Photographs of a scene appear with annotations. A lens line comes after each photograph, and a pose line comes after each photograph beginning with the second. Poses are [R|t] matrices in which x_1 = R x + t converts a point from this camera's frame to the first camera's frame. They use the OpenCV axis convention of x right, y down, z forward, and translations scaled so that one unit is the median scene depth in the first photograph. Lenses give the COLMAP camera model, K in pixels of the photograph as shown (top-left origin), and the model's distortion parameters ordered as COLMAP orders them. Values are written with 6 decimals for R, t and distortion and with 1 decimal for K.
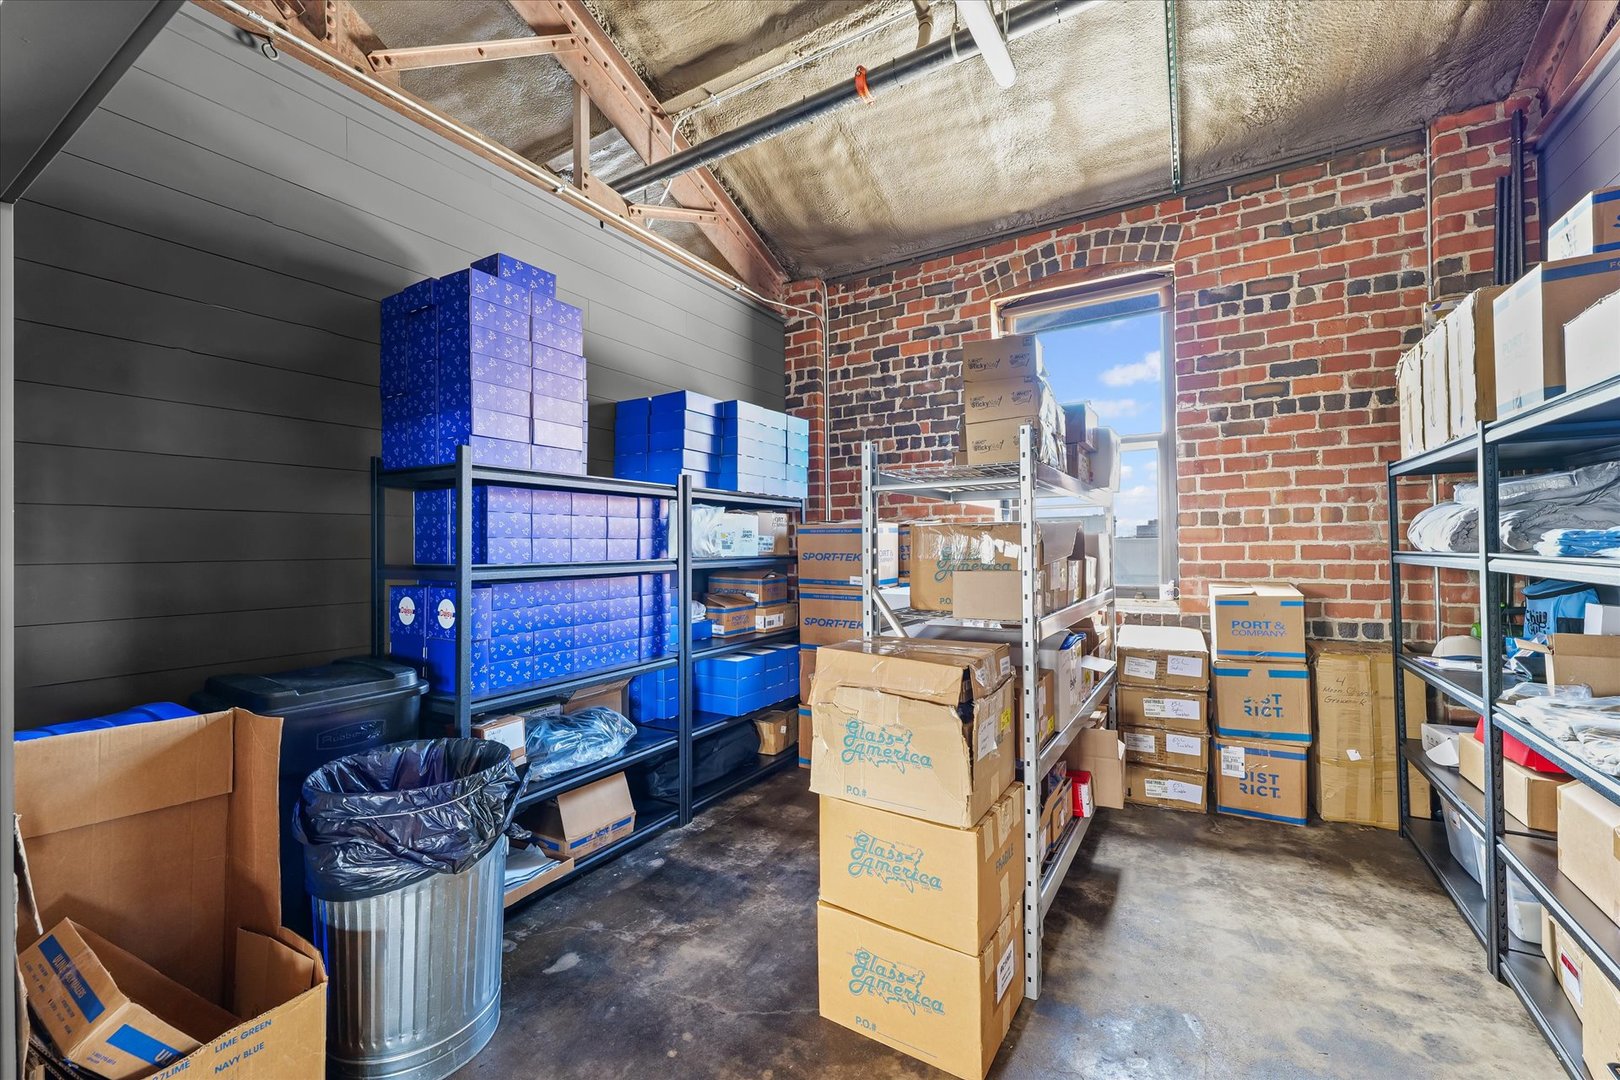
lens RADIAL K [[648.2, 0, 809.7], [0, 648.2, 518.5], [0, 0, 1]] dist [-0.000414, -0.000451]
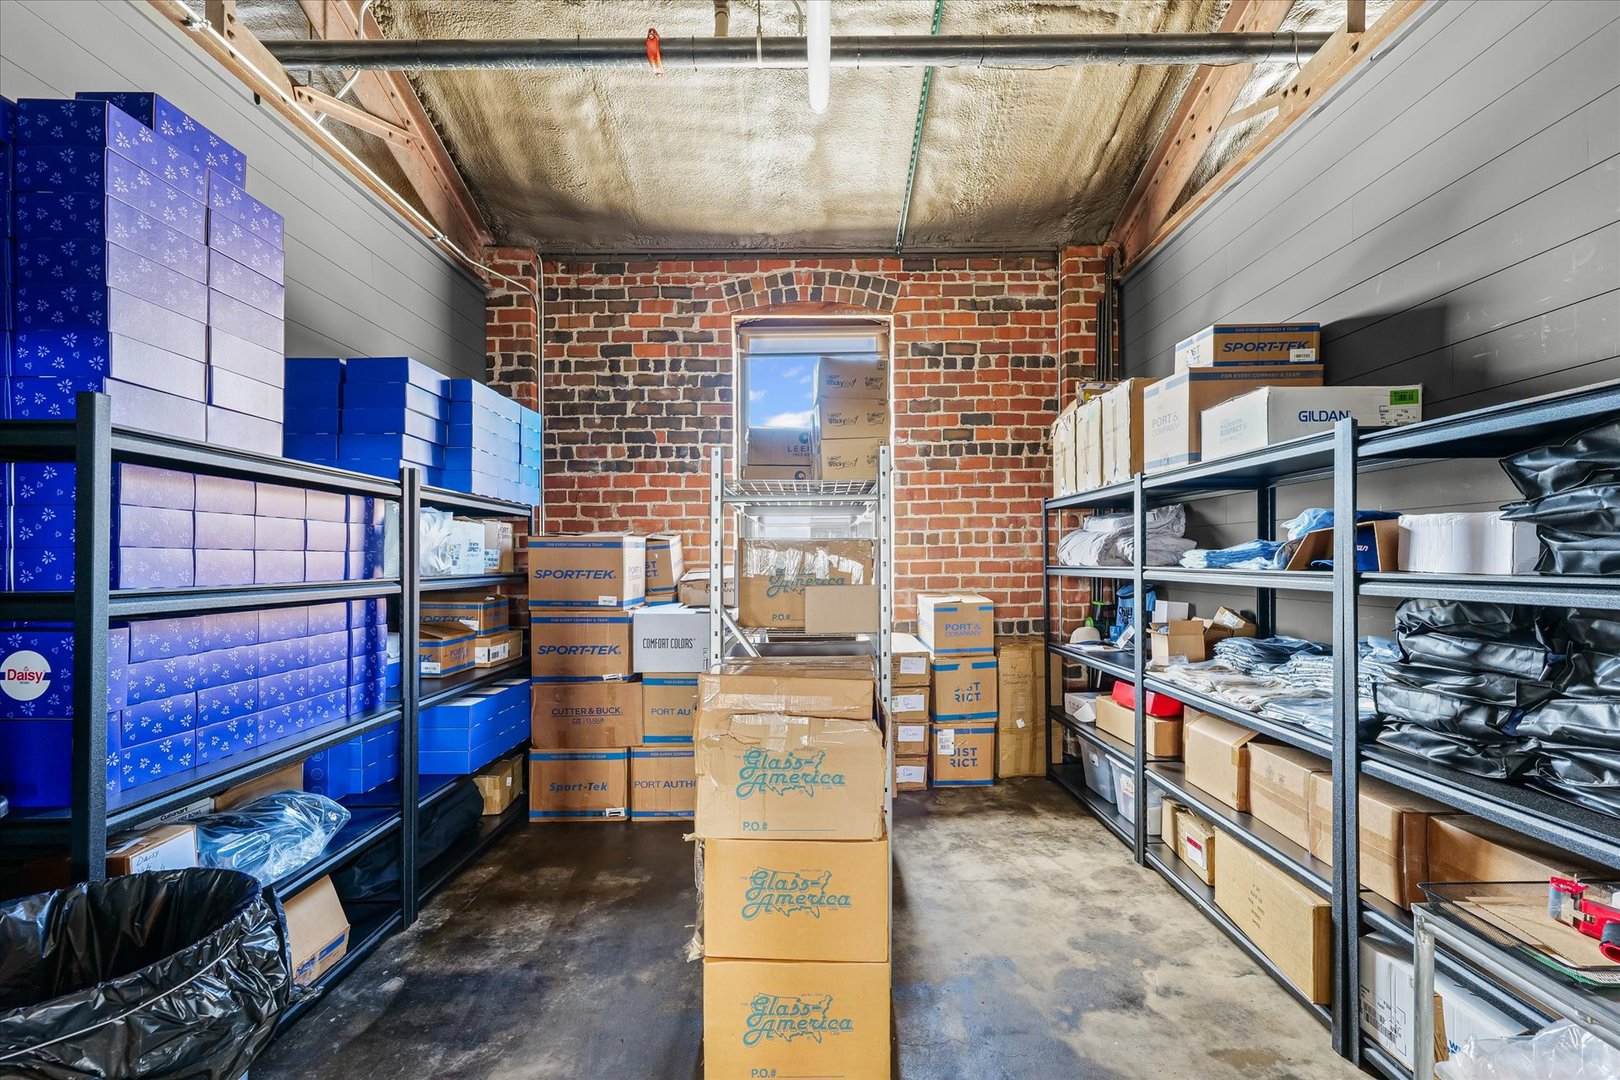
lens RADIAL K [[664.6, 0, 810.0], [0, 664.6, 540.0], [0, 0, 1]] dist [-0.000568, -0.000448]
pose [[0.852342, 0.018093, 0.522672, -0.195000], [-0.022019, 0.999757, 0.001299, 0.005706], [-0.522522, -0.012616, 0.852533, 0.084498]]
